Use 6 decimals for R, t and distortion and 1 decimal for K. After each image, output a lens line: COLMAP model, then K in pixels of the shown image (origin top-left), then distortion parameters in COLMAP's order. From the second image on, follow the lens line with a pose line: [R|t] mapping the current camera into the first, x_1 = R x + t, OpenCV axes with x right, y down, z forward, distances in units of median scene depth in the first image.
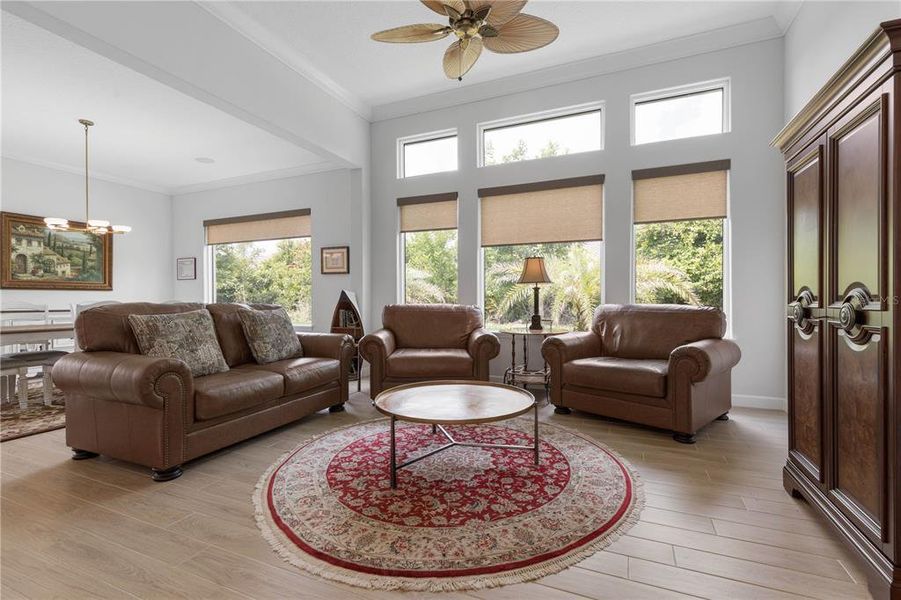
lens RADIAL K [[406.5, 0, 455.6], [0, 406.5, 304.5], [0, 0, 1]] dist [0.003507, 0.000196]
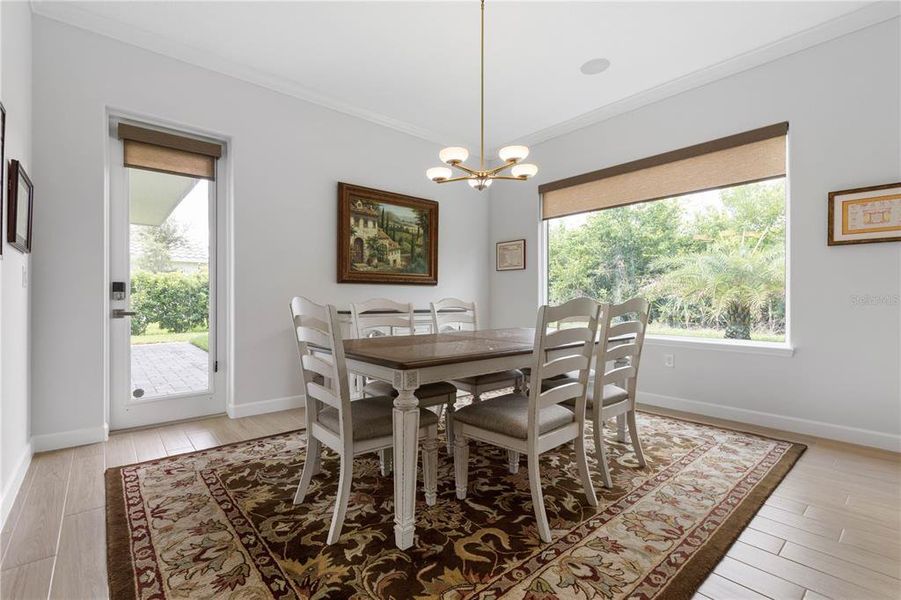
lens RADIAL K [[406.5, 0, 455.6], [0, 406.5, 304.5], [0, 0, 1]] dist [0.003507, 0.000196]
pose [[0.904807, 0.008641, -0.425734, -0.567294], [-0.007640, 0.999963, 0.004059, -0.001601], [0.425753, -0.000420, 0.904839, 0.379843]]
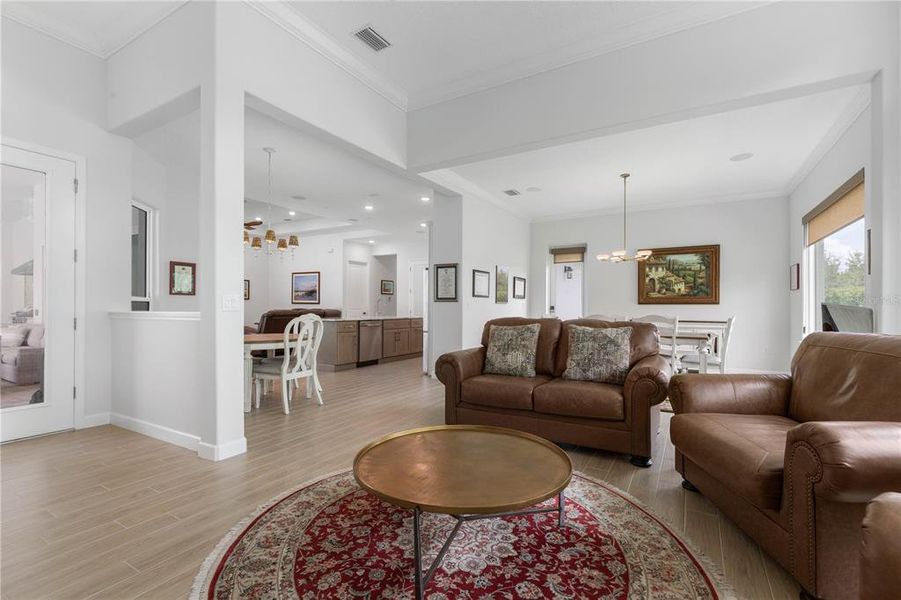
lens RADIAL K [[406.5, 0, 455.6], [0, 406.5, 304.5], [0, 0, 1]] dist [0.003507, 0.000196]
pose [[-0.125183, -0.005340, -0.992119, 0.357461], [-0.014610, 0.999887, -0.003538, -0.022025], [0.992026, 0.014052, -0.125247, 0.522758]]
